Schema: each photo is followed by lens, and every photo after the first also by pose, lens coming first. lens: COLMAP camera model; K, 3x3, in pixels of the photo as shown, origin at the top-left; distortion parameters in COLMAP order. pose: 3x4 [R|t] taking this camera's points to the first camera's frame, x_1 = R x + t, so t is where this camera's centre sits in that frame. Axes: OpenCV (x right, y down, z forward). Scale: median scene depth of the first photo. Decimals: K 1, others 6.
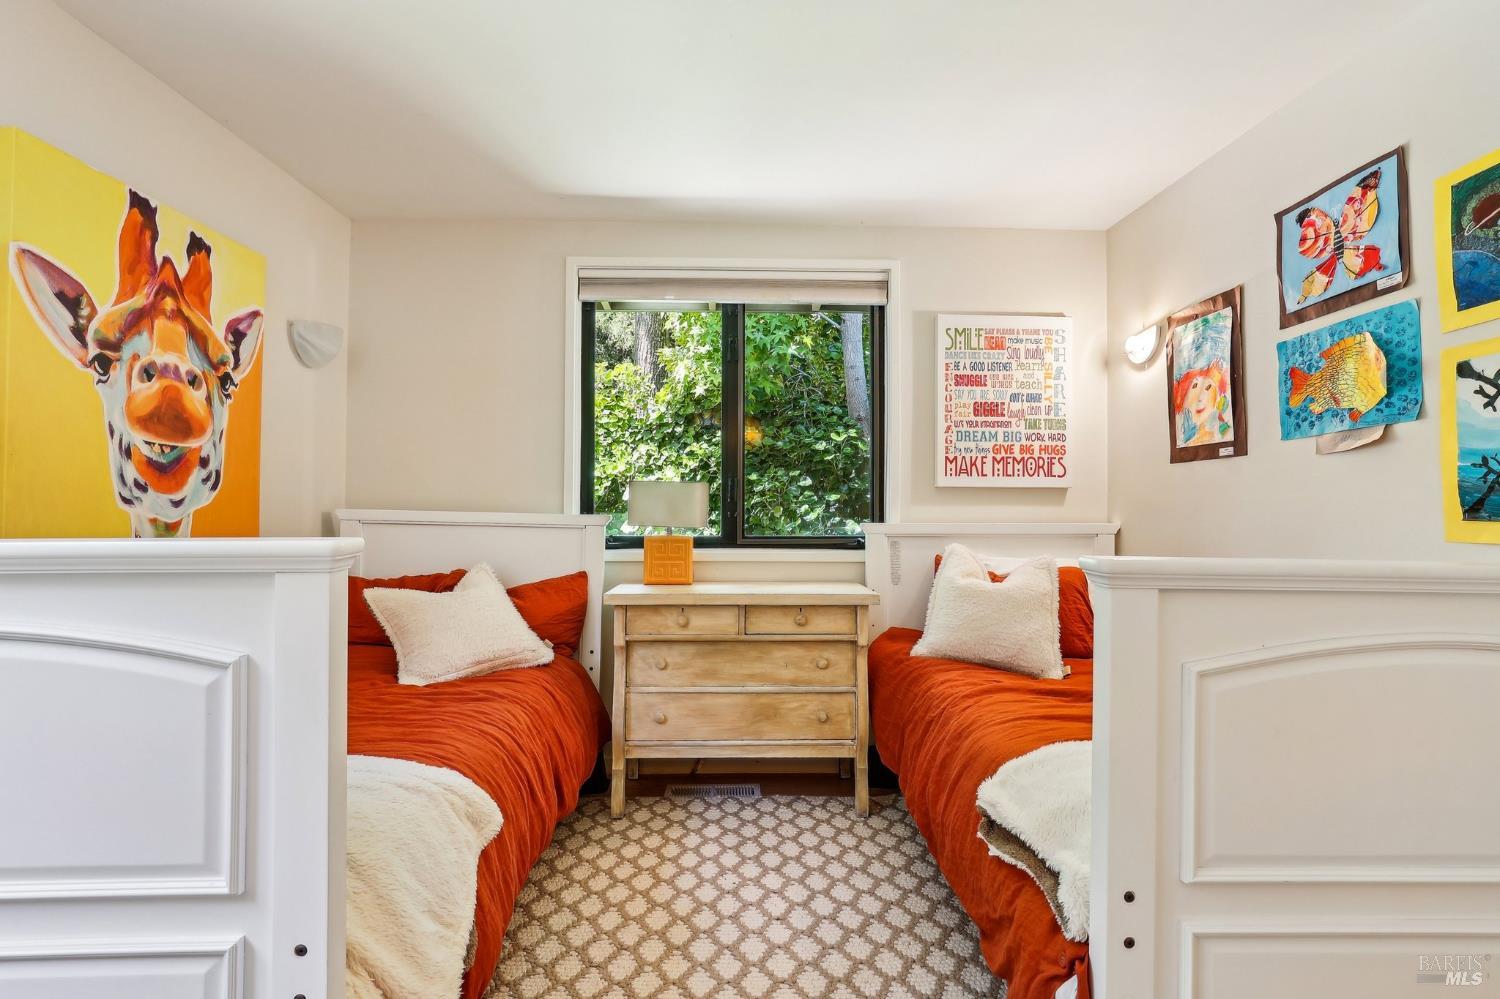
lens RADIAL K [[704.5, 0, 752.7], [0, 704.5, 491.3], [0, 0, 1]] dist [-0.036155, 0.004408]
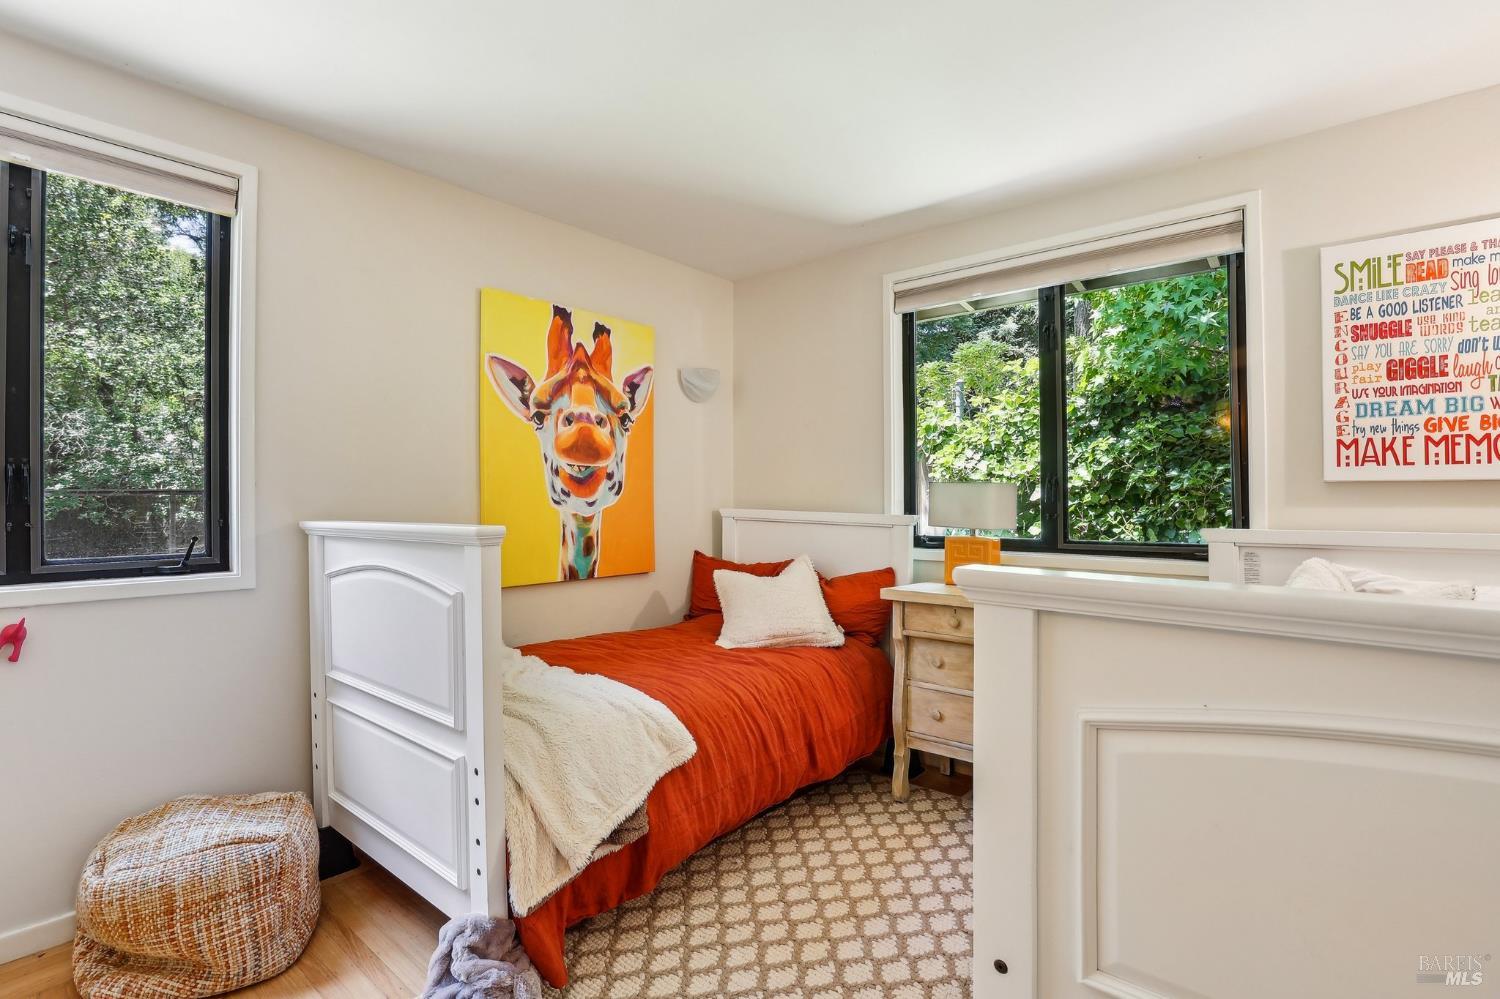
lens RADIAL K [[704.5, 0, 753.3], [0, 704.5, 498.2], [0, 0, 1]] dist [-0.036155, 0.004408]
pose [[0.743785, -0.005580, -0.668396, 0.360300], [0.011410, 0.999925, 0.004349, 0.001328], [0.668321, -0.010862, 0.743793, 0.070778]]
